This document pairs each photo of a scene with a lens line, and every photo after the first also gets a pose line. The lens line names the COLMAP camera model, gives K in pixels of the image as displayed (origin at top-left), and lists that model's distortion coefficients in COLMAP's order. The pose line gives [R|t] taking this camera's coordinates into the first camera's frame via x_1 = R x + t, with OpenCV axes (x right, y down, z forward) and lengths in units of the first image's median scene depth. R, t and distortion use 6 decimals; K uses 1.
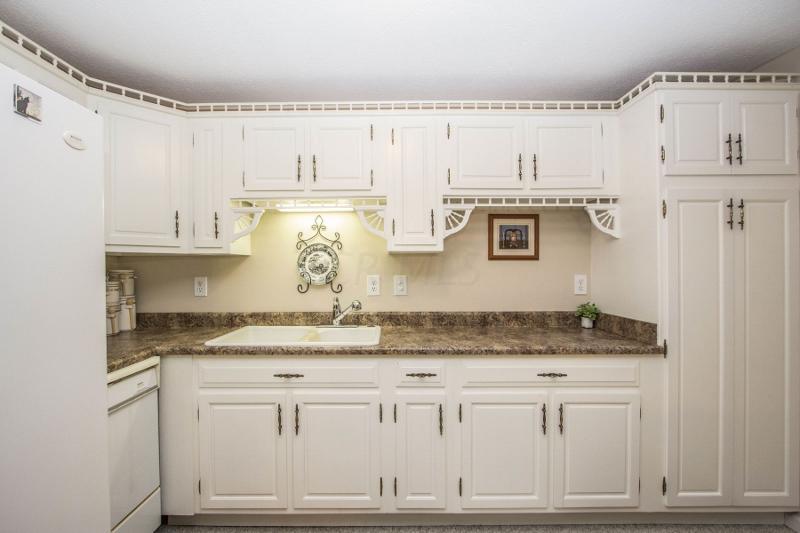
lens RADIAL K [[372.7, 0, 386.7], [0, 372.7, 254.8], [0, 0, 1]] dist [-0.025012, 0.001109]
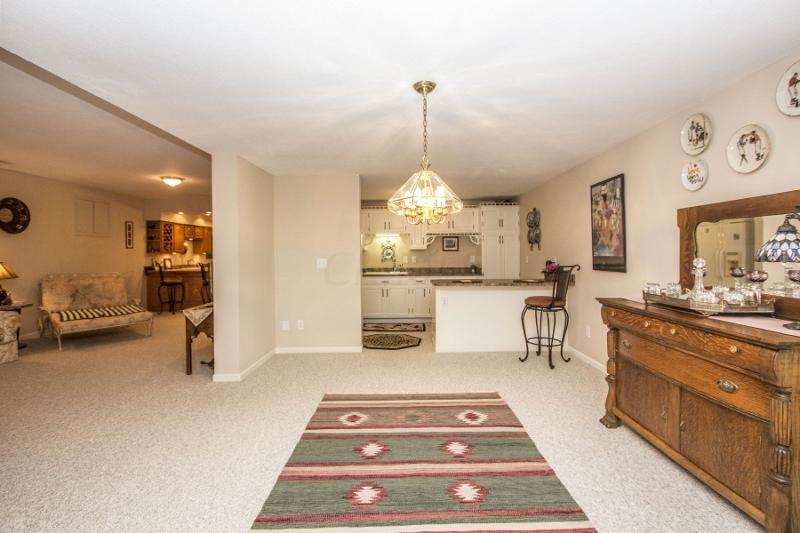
lens RADIAL K [[372.7, 0, 413.9], [0, 372.7, 270.7], [0, 0, 1]] dist [-0.025012, 0.001109]
pose [[0.999688, -0.002995, 0.024788, -0.051592], [0.001177, 0.997330, 0.073020, -0.059920], [-0.024940, -0.072969, 0.997022, -2.401869]]
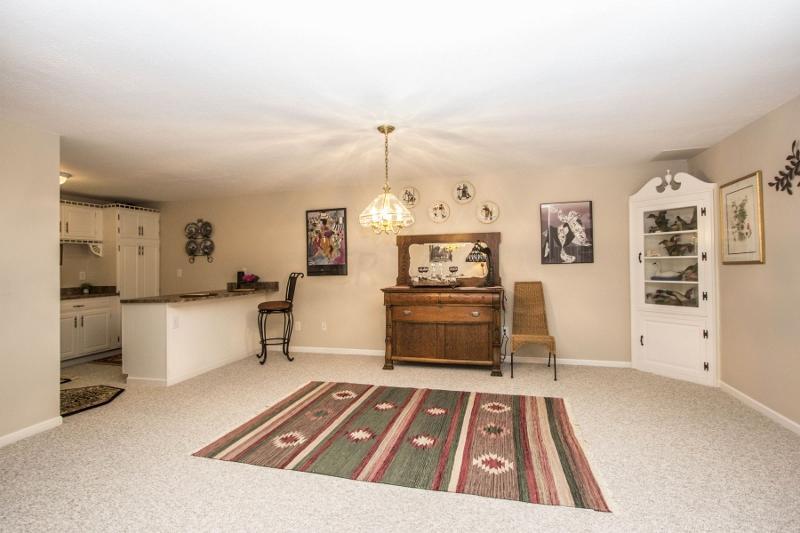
lens RADIAL K [[372.7, 0, 404.4], [0, 372.7, 262.4], [0, 0, 1]] dist [-0.025012, 0.001109]
pose [[0.251342, 0.006211, 0.967878, -1.352484], [-0.005940, 0.999970, -0.004874, -0.002263], [-0.967880, -0.004524, 0.251372, -1.742567]]
